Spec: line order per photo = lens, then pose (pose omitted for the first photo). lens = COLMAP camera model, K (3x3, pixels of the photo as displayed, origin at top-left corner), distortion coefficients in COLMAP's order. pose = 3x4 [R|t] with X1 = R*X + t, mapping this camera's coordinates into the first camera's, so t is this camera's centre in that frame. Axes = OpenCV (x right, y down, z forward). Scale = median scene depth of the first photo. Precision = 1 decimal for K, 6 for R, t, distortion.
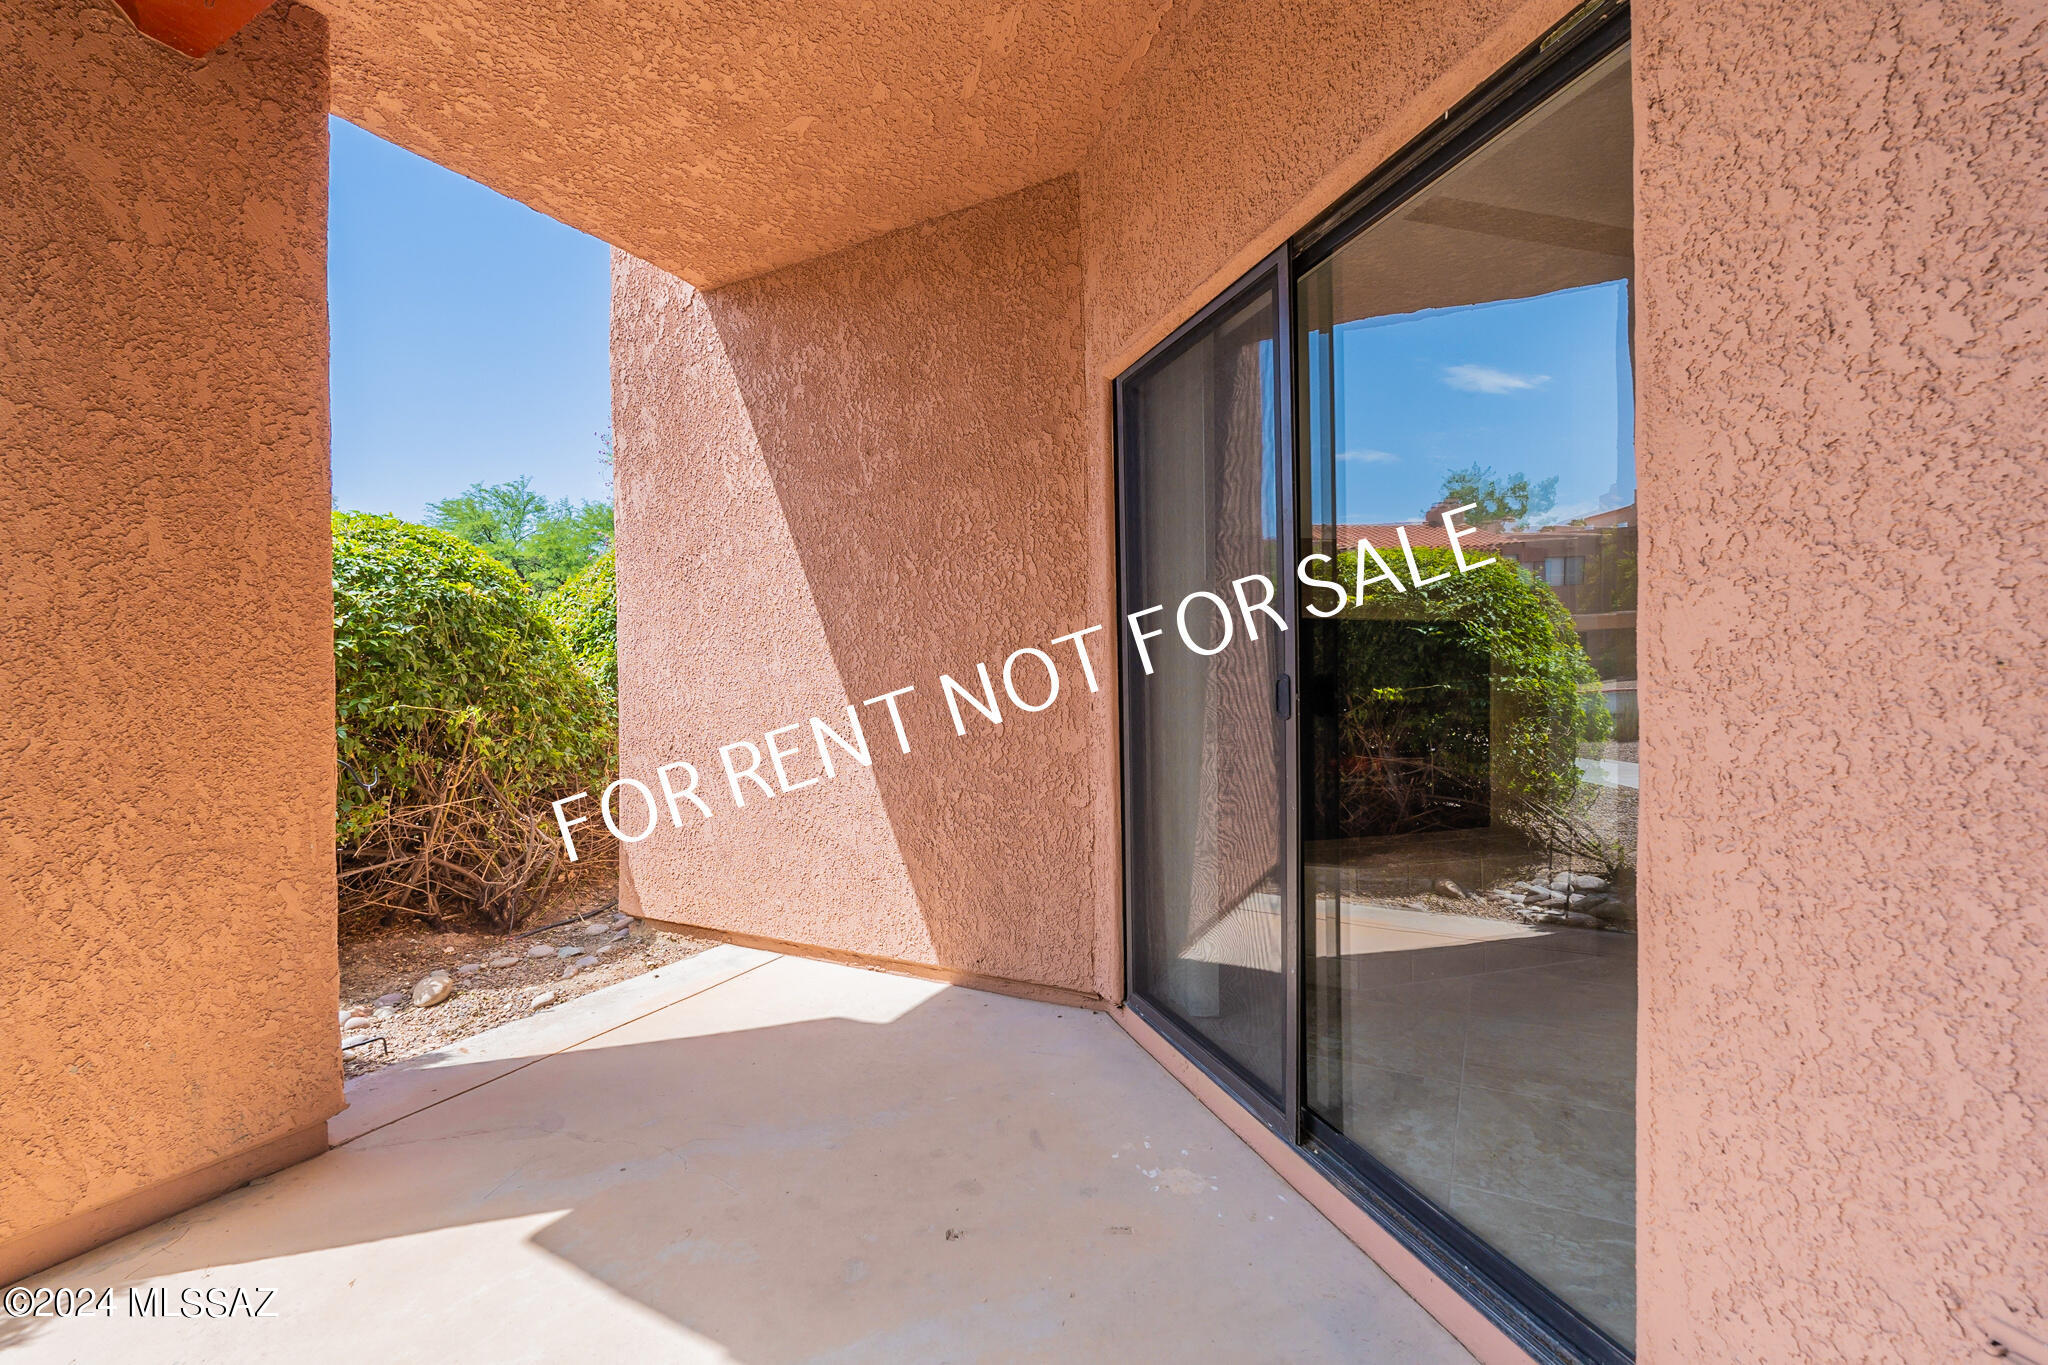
lens RADIAL K [[892.6, 0, 1010.5], [0, 892.6, 684.3], [0, 0, 1]] dist [-0.003937, 0.000364]
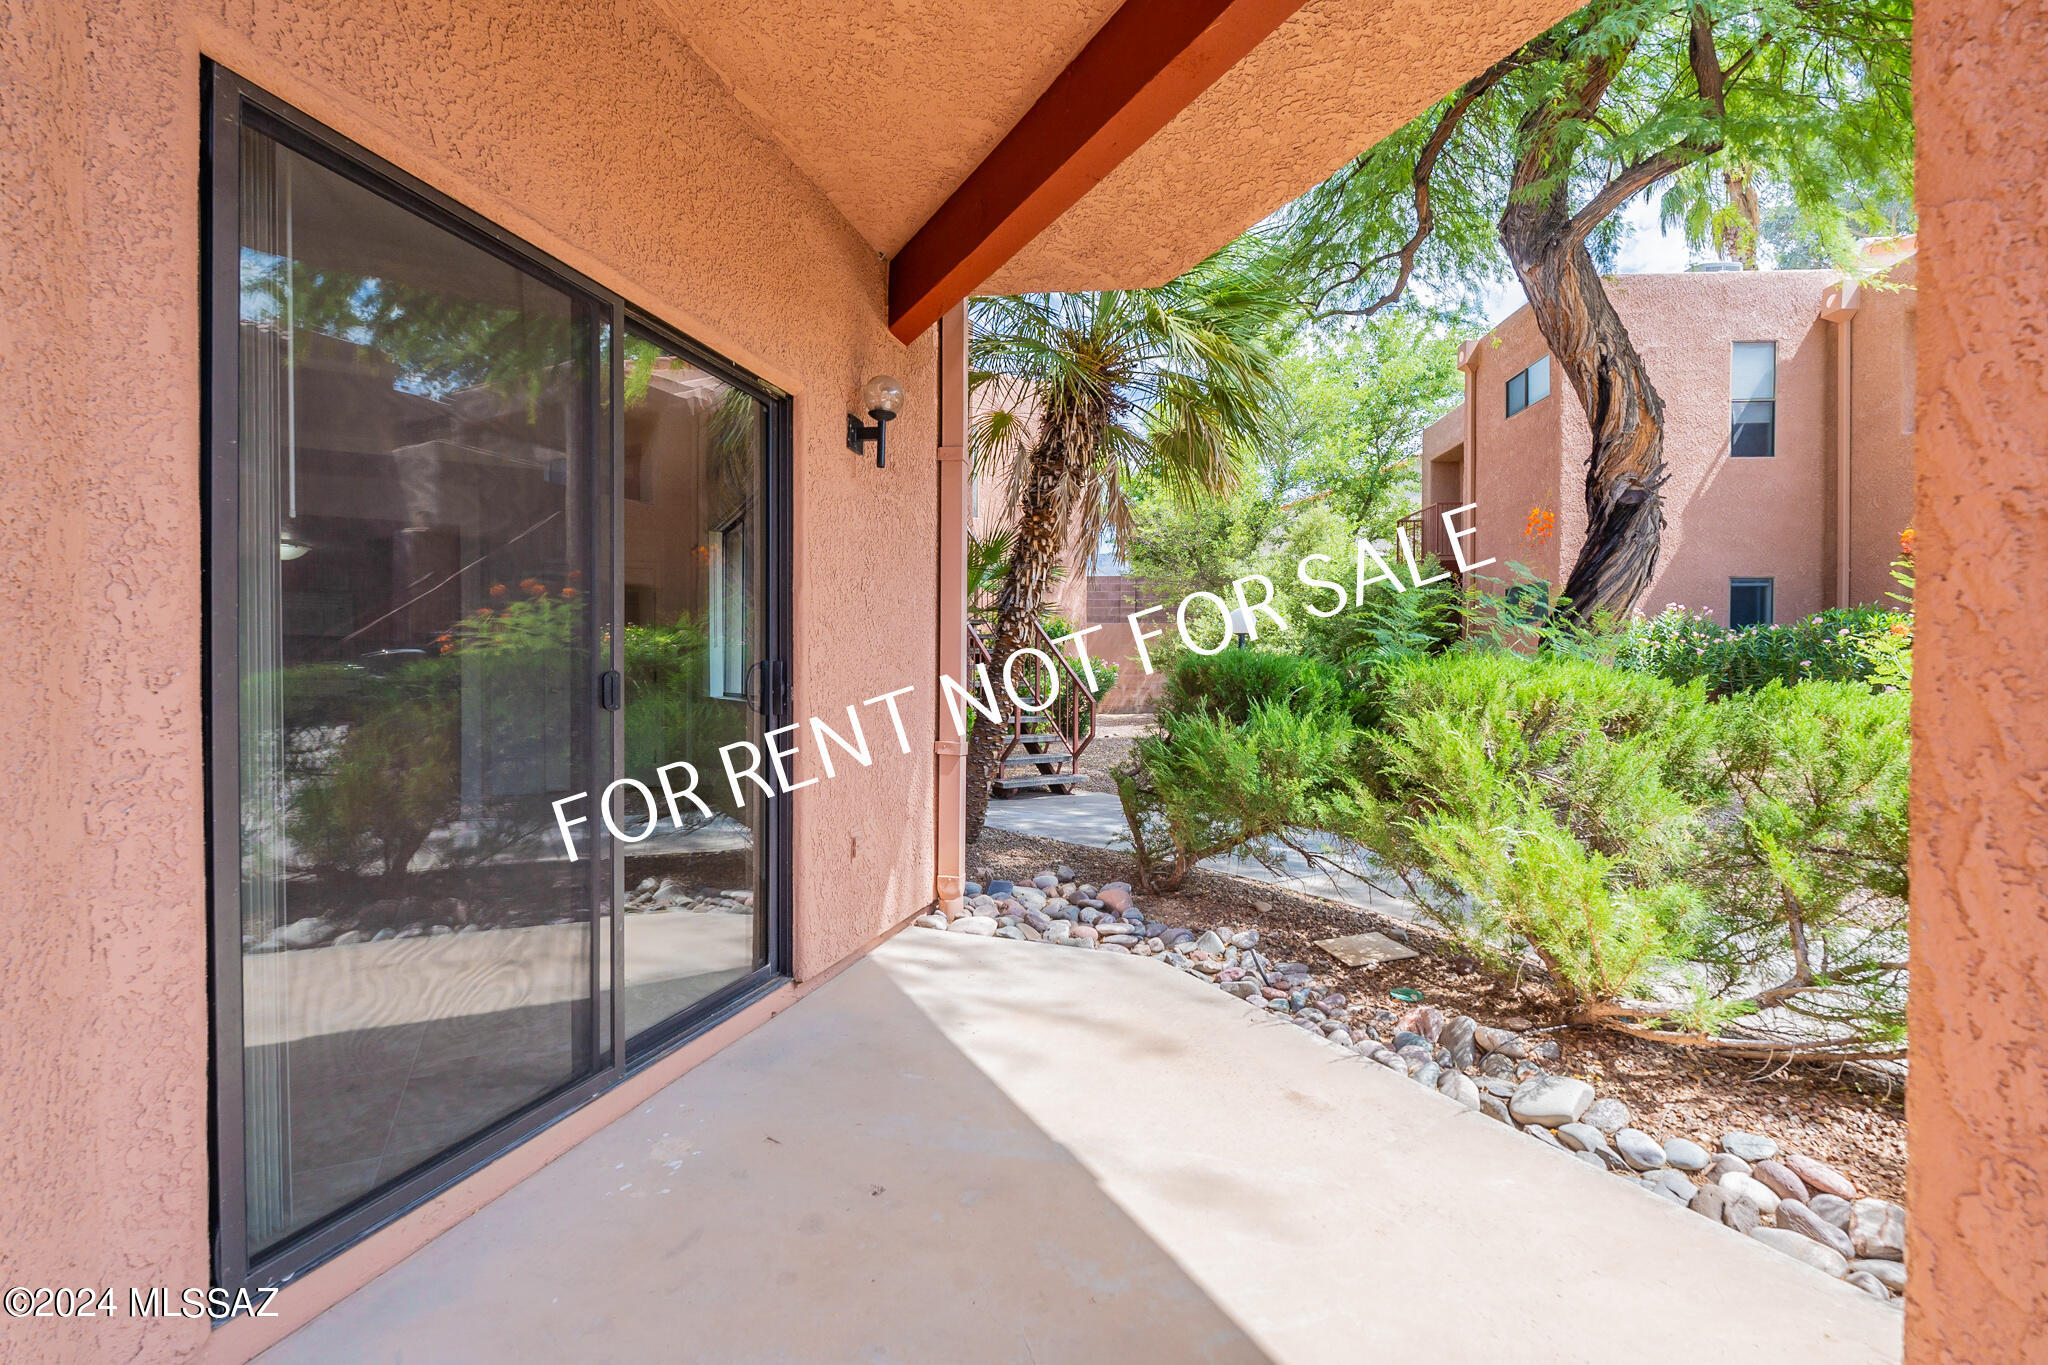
lens RADIAL K [[892.6, 0, 1006.7], [0, 892.6, 683.4], [0, 0, 1]] dist [-0.003937, 0.000364]
pose [[-0.829904, 0.004220, 0.557891, -0.459012], [0.010381, 0.999915, 0.007879, 0.000892], [-0.557810, 0.012330, -0.829877, 1.037505]]
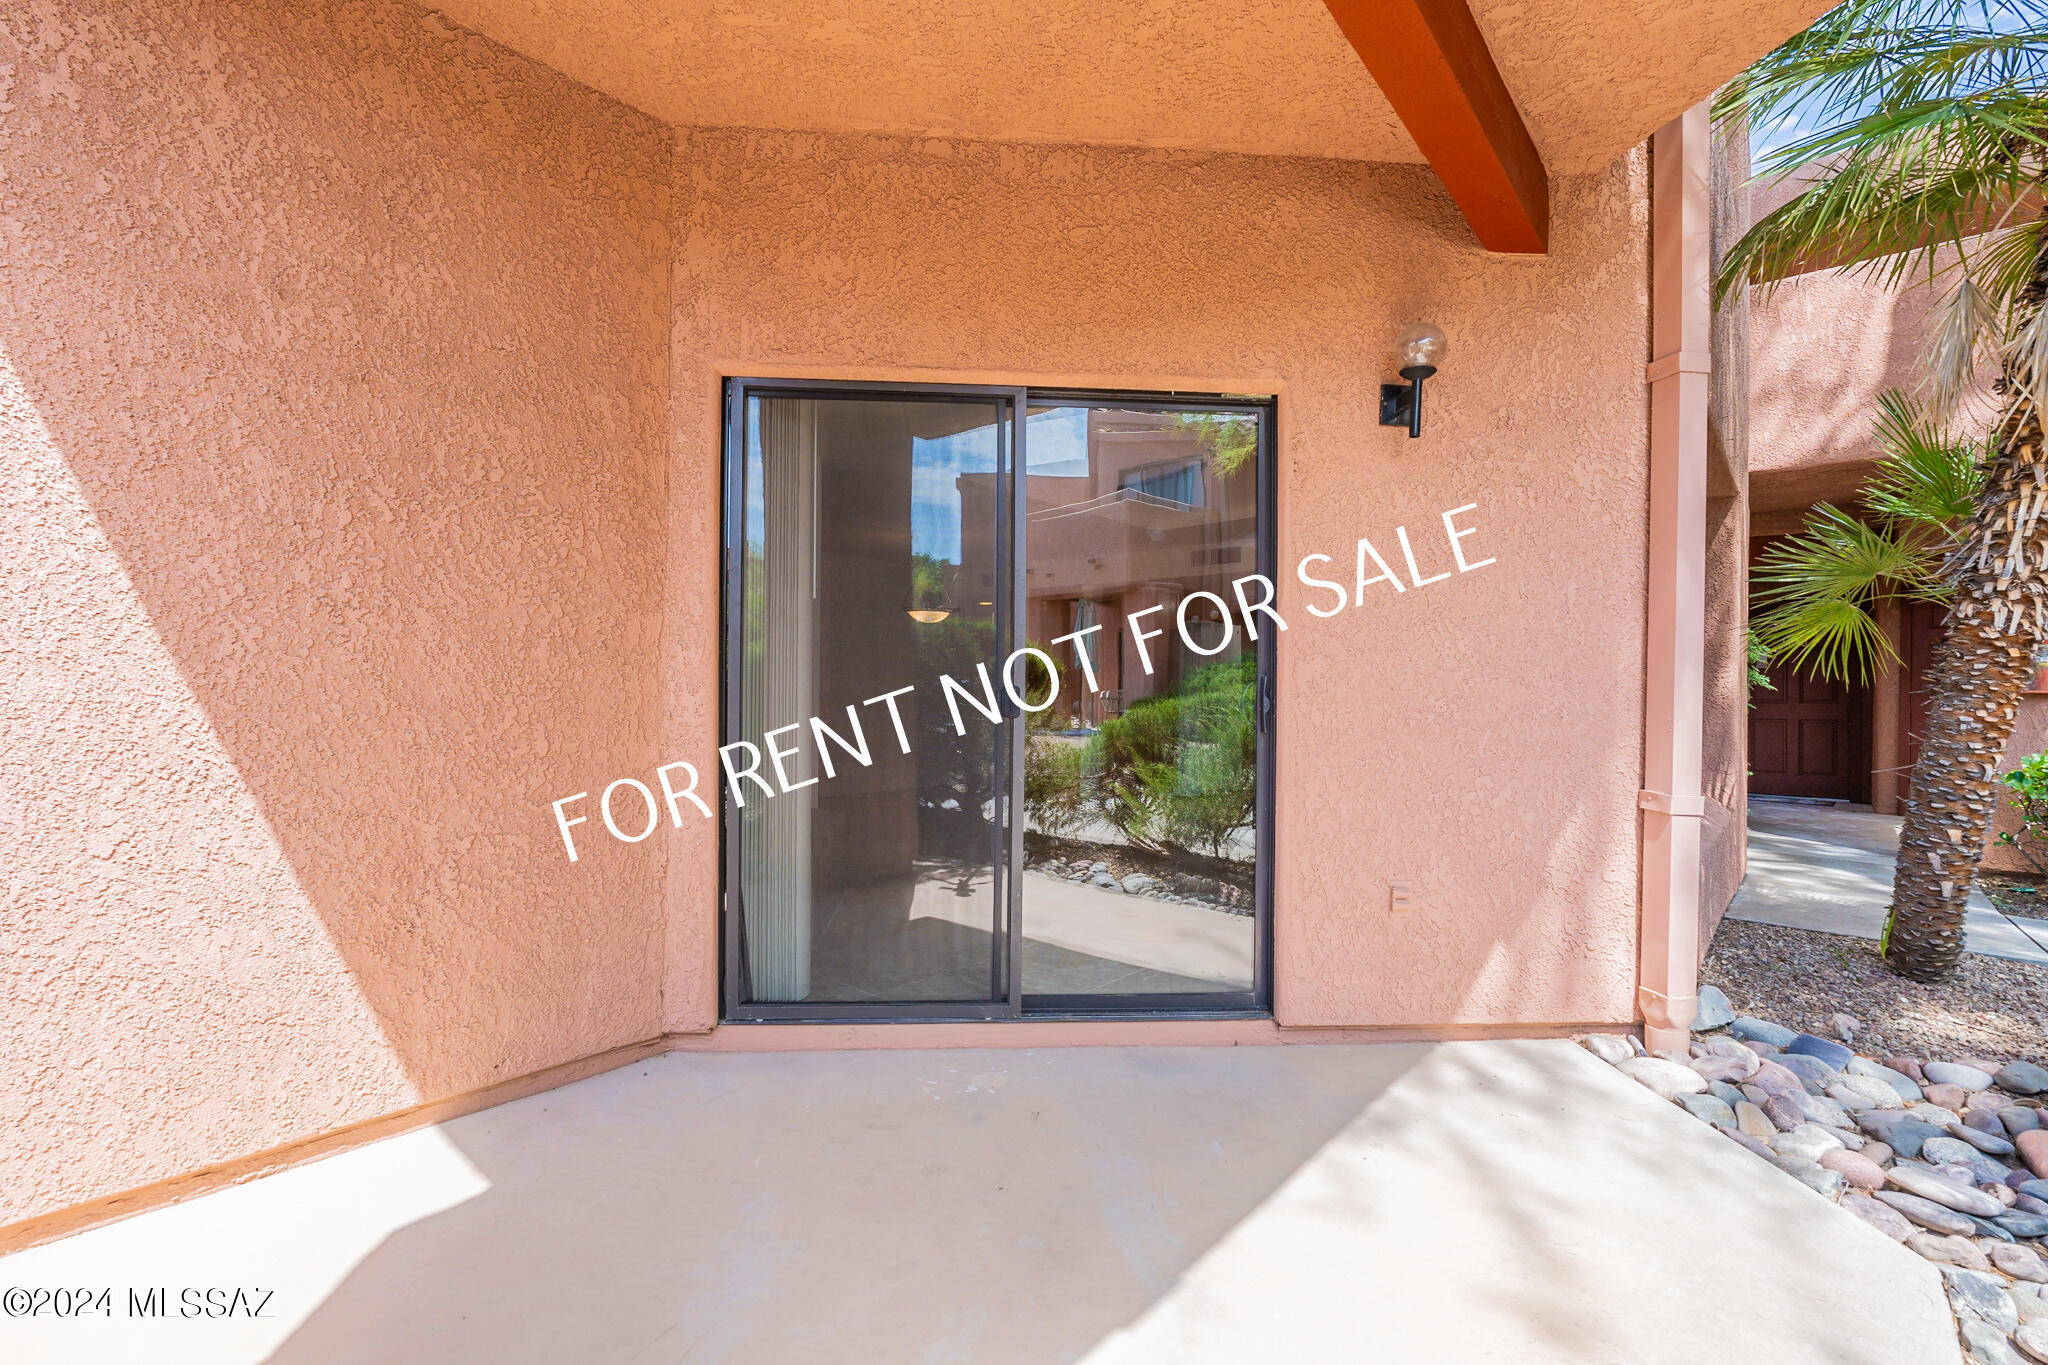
lens RADIAL K [[892.6, 0, 1010.9], [0, 892.6, 681.5], [0, 0, 1]] dist [-0.003937, 0.000364]
pose [[0.227097, 0.026693, 0.973506, -0.667706], [-0.004004, 0.999641, -0.026476, 0.012244], [-0.973864, 0.002115, 0.227123, 0.426418]]
